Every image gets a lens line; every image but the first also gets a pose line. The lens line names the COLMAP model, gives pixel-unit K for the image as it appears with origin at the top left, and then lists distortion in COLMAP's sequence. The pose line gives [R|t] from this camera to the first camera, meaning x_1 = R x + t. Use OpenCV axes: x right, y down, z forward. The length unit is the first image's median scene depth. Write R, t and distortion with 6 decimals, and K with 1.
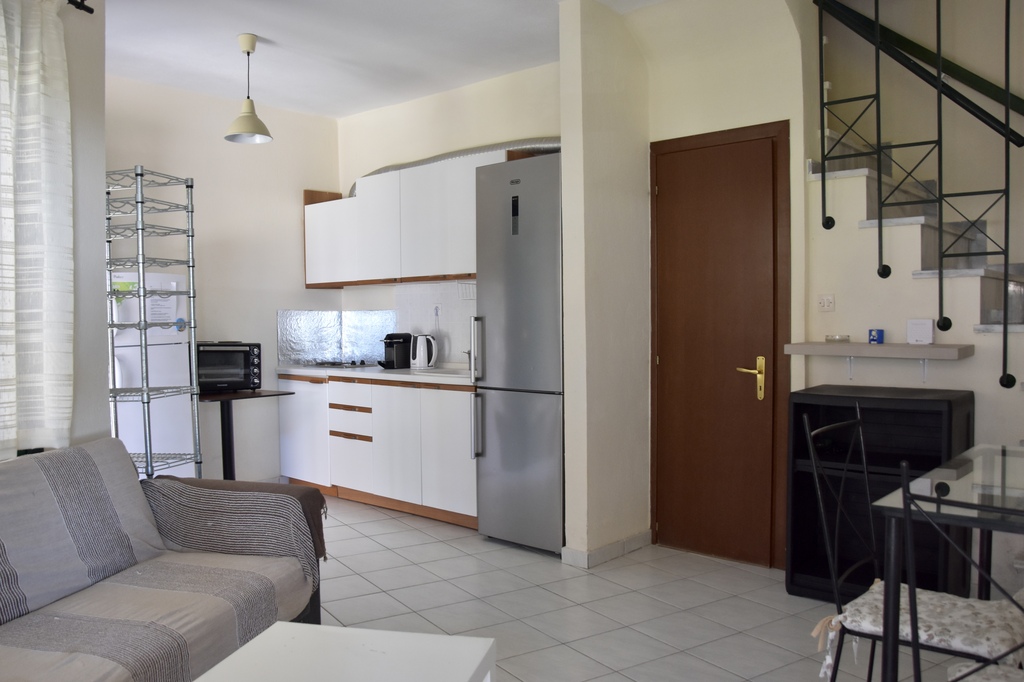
lens RADIAL K [[817.0, 0, 512.0], [0, 817.0, 341.0], [0, 0, 1]] dist [-0.098021, 0.105851]
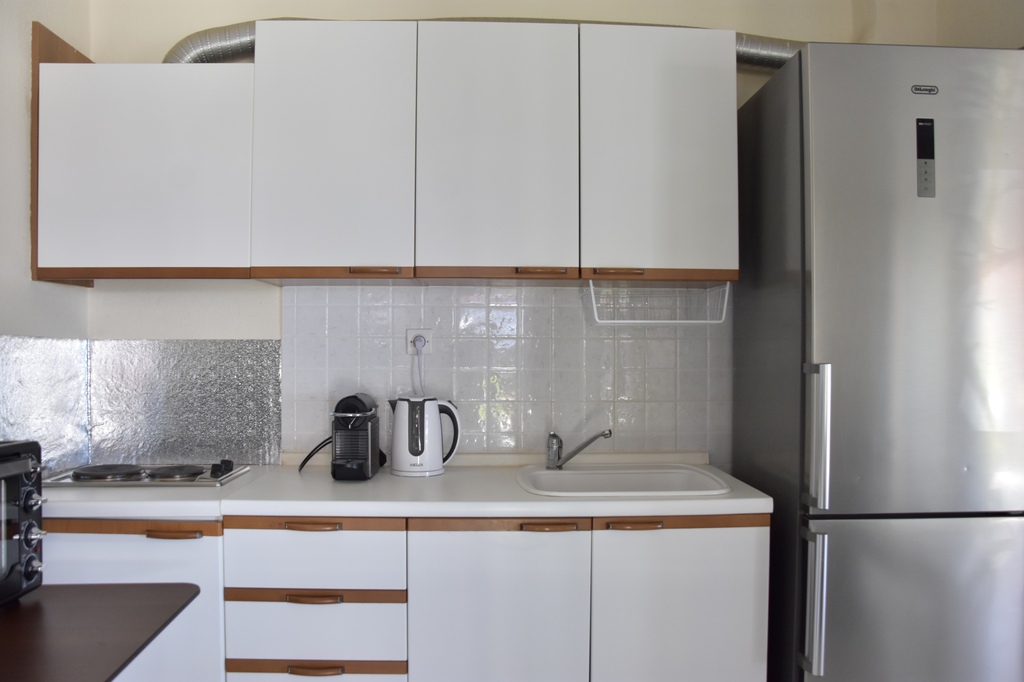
lens RADIAL K [[817.0, 0, 512.0], [0, 817.0, 341.0], [0, 0, 1]] dist [-0.098021, 0.105851]
pose [[0.716362, 0.018394, 0.697487, -0.392651], [0.009634, 0.999296, -0.036248, -0.022255], [-0.697663, 0.032686, 0.715680, 0.644466]]
